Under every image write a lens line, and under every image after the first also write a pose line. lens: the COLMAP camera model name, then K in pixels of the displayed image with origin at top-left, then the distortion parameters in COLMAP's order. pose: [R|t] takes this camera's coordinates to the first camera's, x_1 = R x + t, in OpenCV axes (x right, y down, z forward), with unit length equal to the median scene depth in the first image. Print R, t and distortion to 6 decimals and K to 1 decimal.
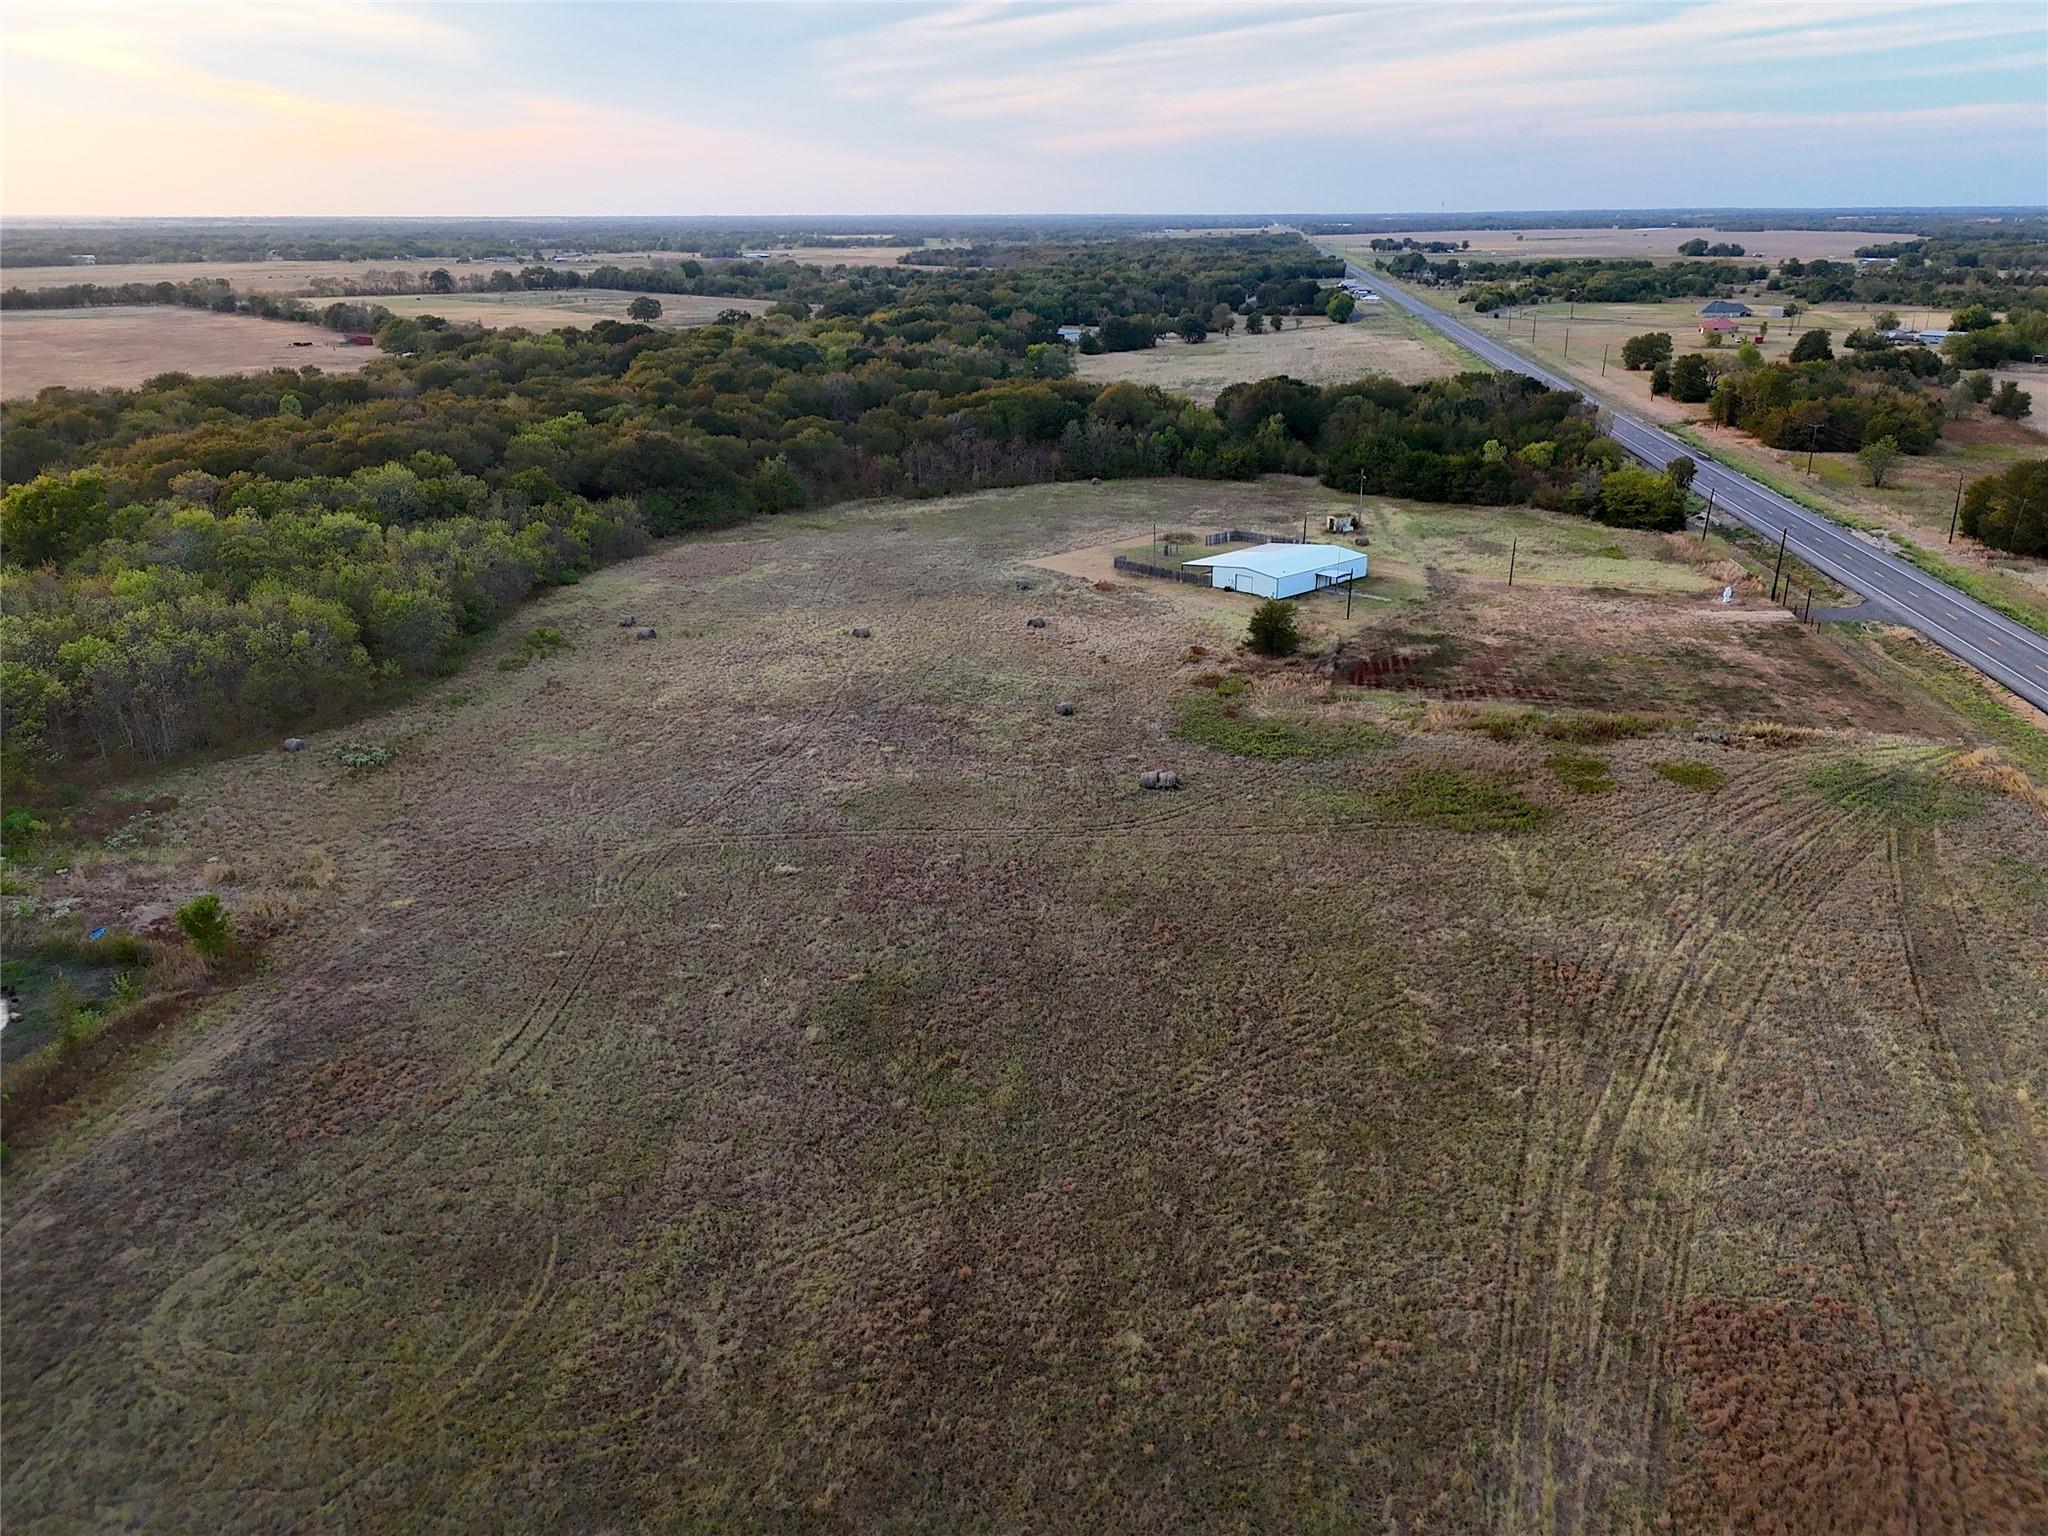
lens RADIAL K [[1487.1, 0, 1024.0], [0, 1487.1, 768.0], [0, 0, 1]] dist [0.002339, 0.000751]
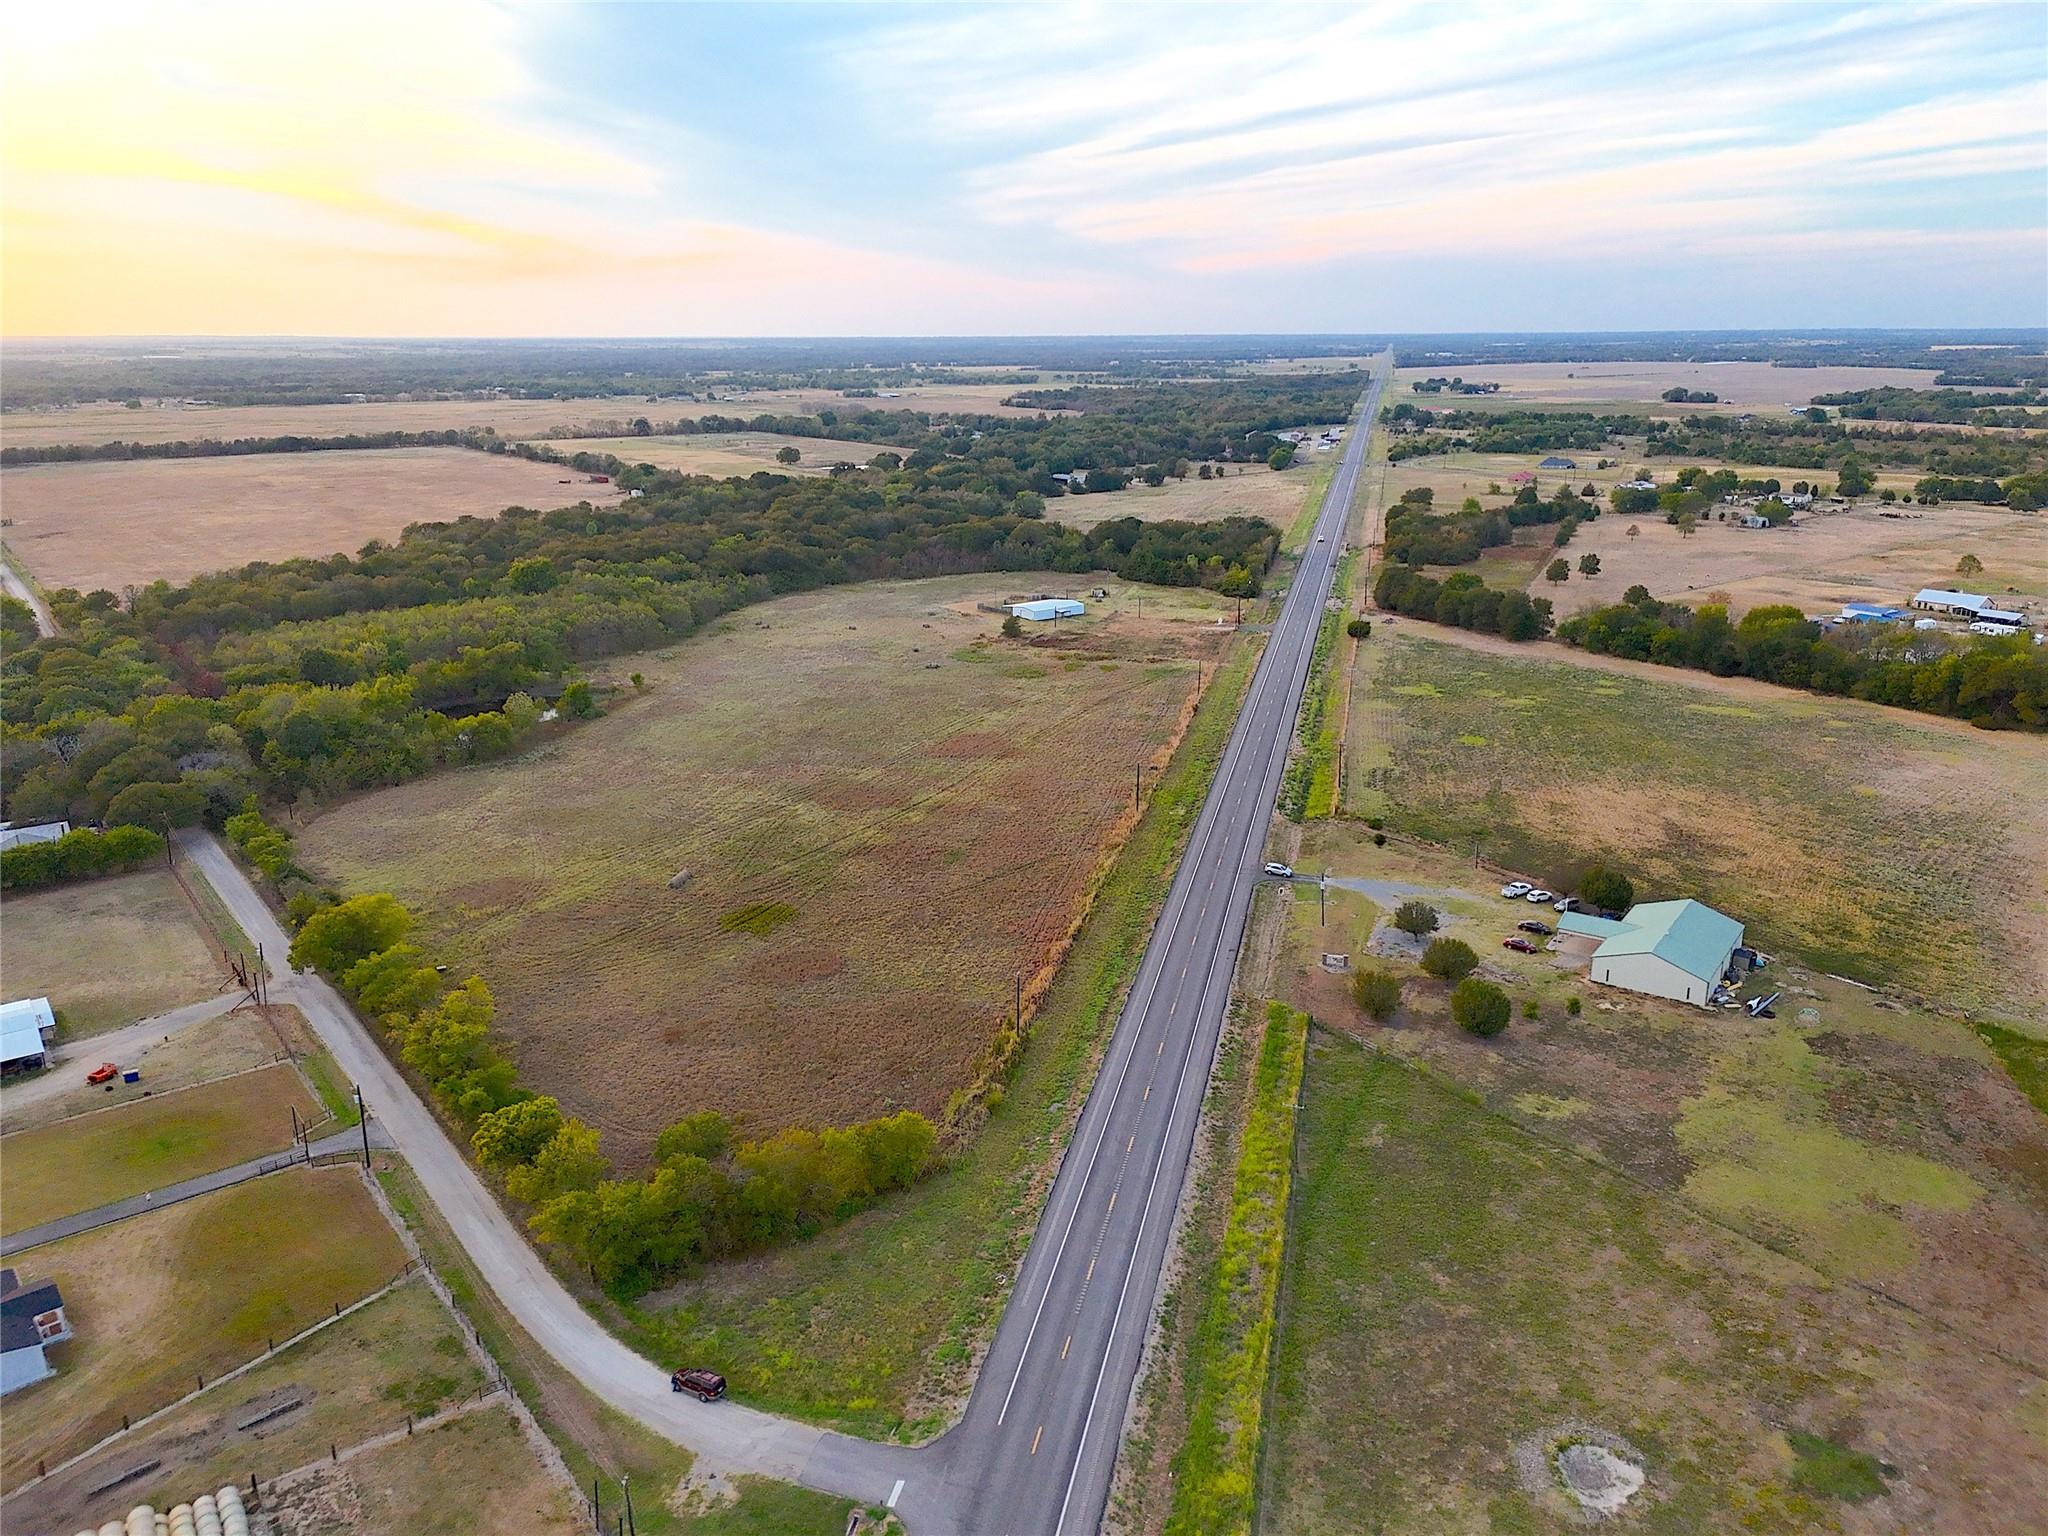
lens RADIAL K [[1483.0, 0, 1022.1], [0, 1483.0, 811.2], [0, 0, 1]] dist [0.042121, -0.045356]
pose [[0.995180, 0.028214, -0.093920, 0.301046], [-0.032249, 0.998609, -0.041725, 0.224299], [0.092612, 0.044553, 0.994705, -1.029471]]
